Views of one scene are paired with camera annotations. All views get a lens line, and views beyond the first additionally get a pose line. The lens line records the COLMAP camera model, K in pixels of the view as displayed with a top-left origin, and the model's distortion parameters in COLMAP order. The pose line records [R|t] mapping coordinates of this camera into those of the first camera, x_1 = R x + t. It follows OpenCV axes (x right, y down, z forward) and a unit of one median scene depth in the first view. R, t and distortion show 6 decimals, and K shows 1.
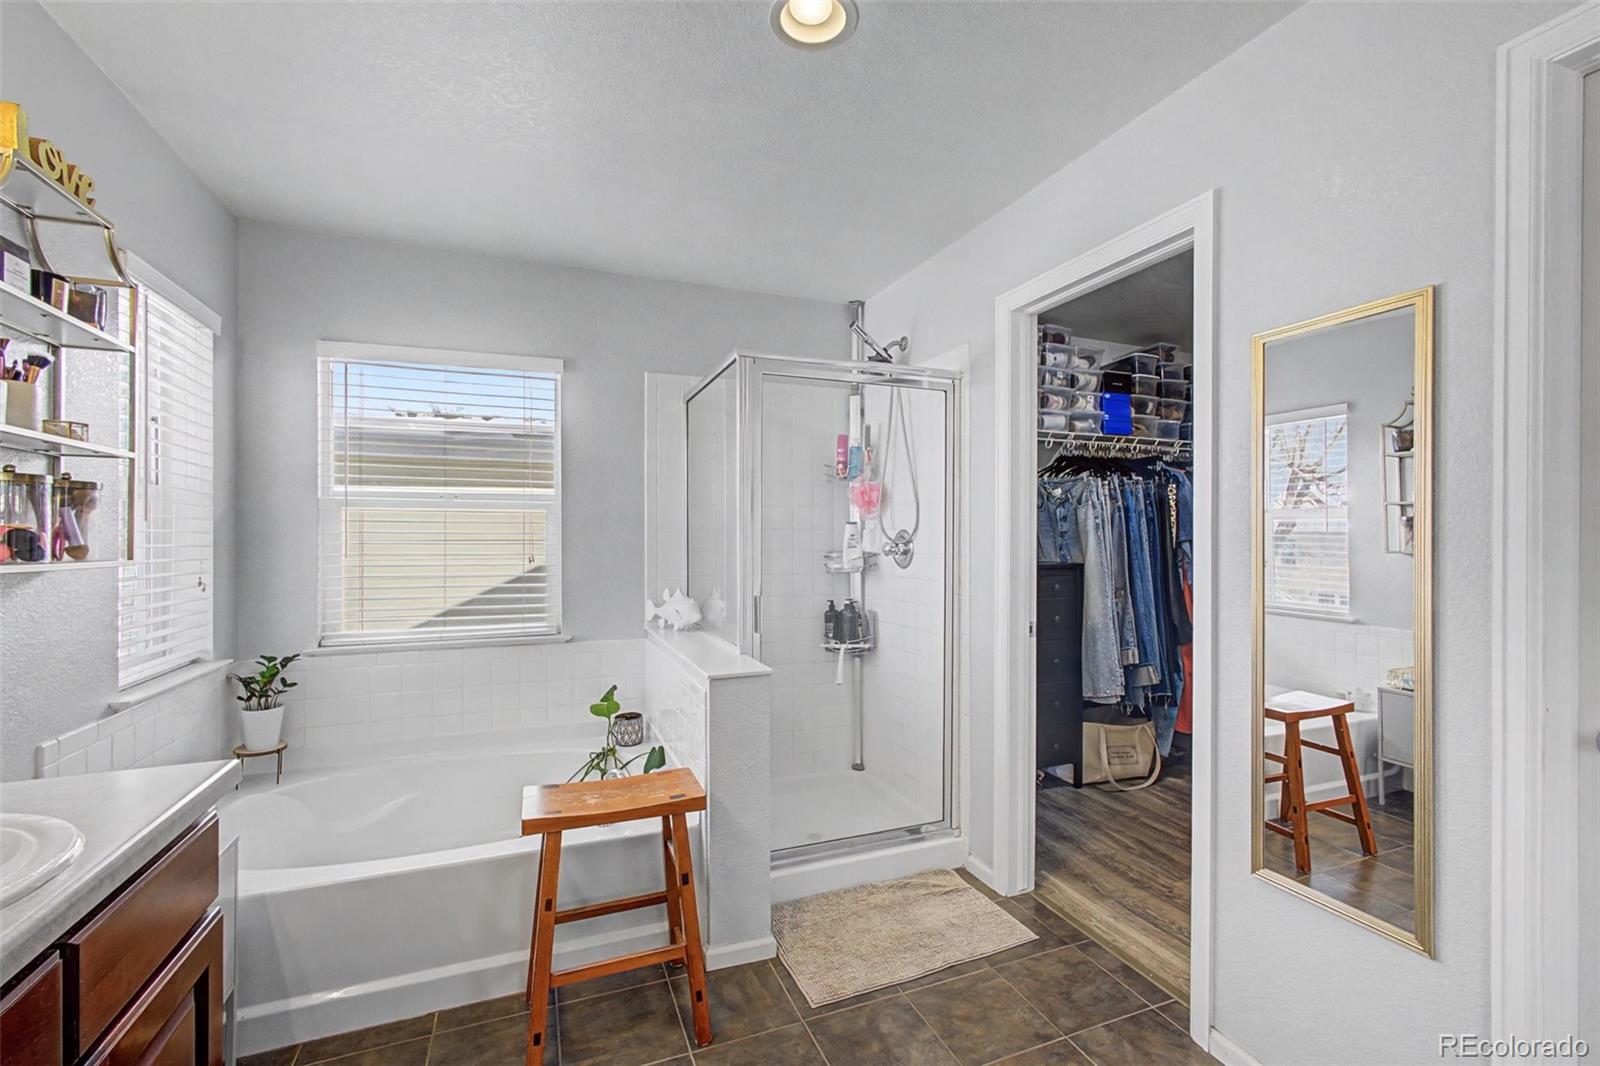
lens RADIAL K [[687.9, 0, 801.6], [0, 687.9, 539.5], [0, 0, 1]] dist [0.000546, 0.000892]
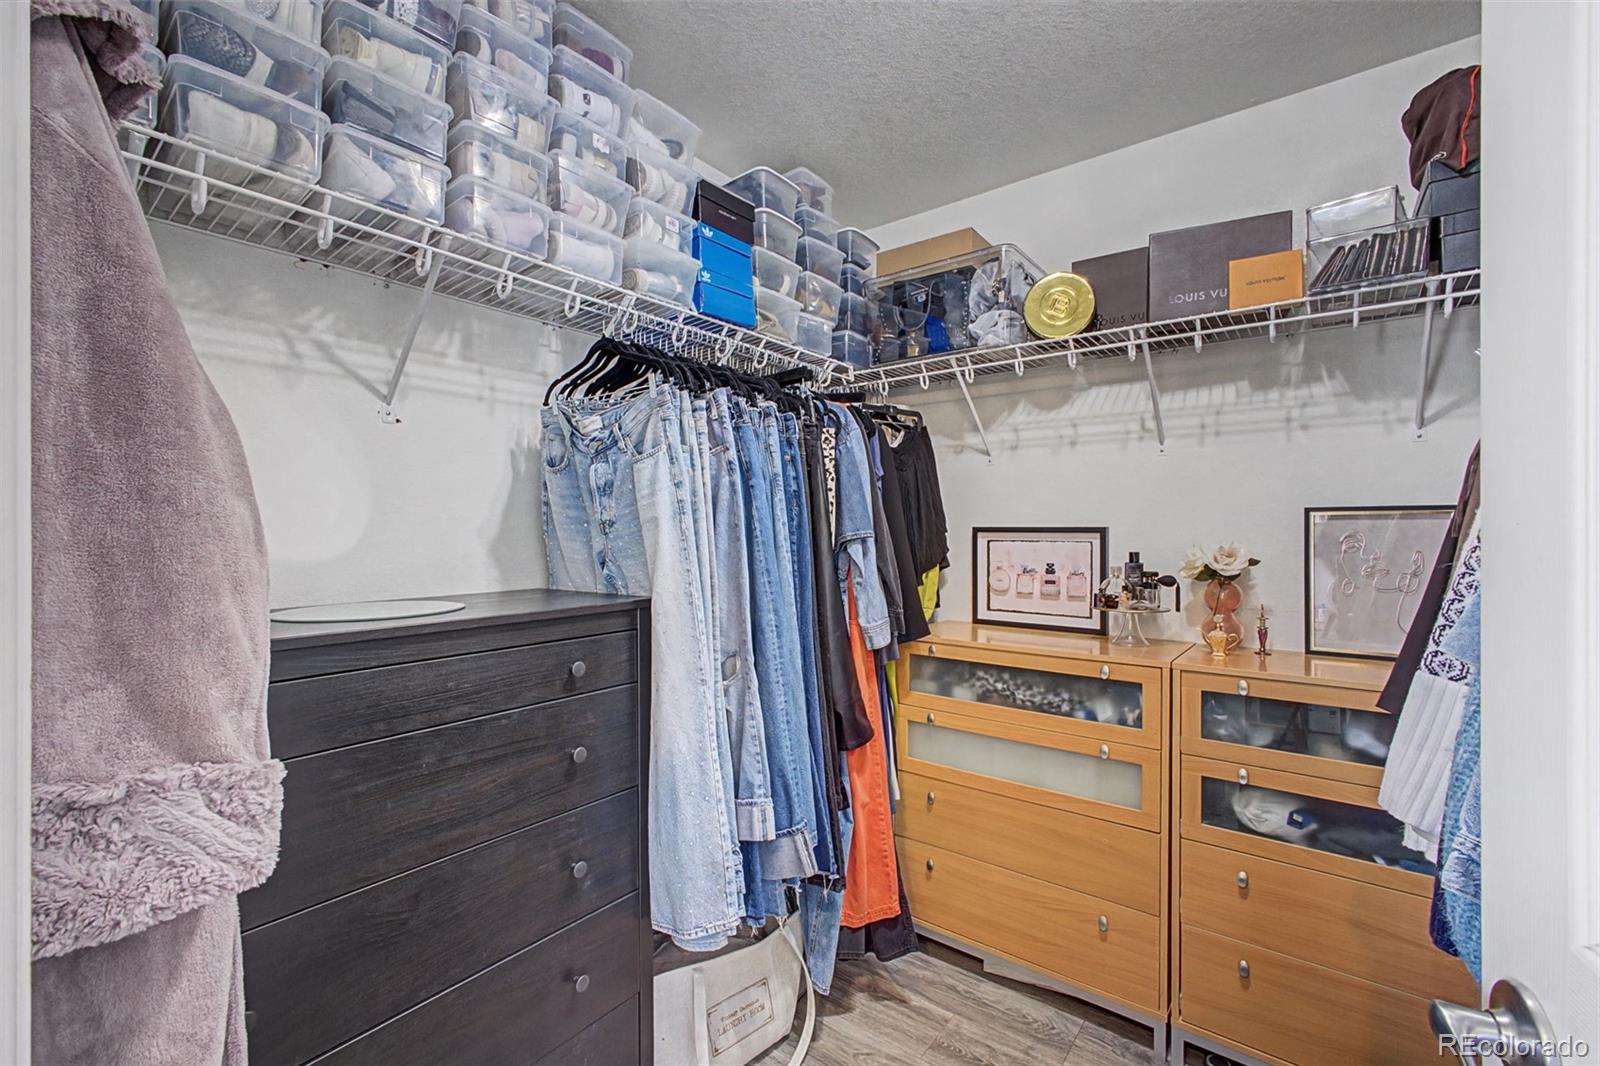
lens RADIAL K [[687.9, 0, 805.7], [0, 687.9, 533.5], [0, 0, 1]] dist [0.000546, 0.000892]
pose [[0.866796, -0.008403, 0.498593, 0.286387], [0.005746, 0.999960, 0.006862, -0.006113], [-0.498631, -0.003083, 0.866809, 0.601379]]
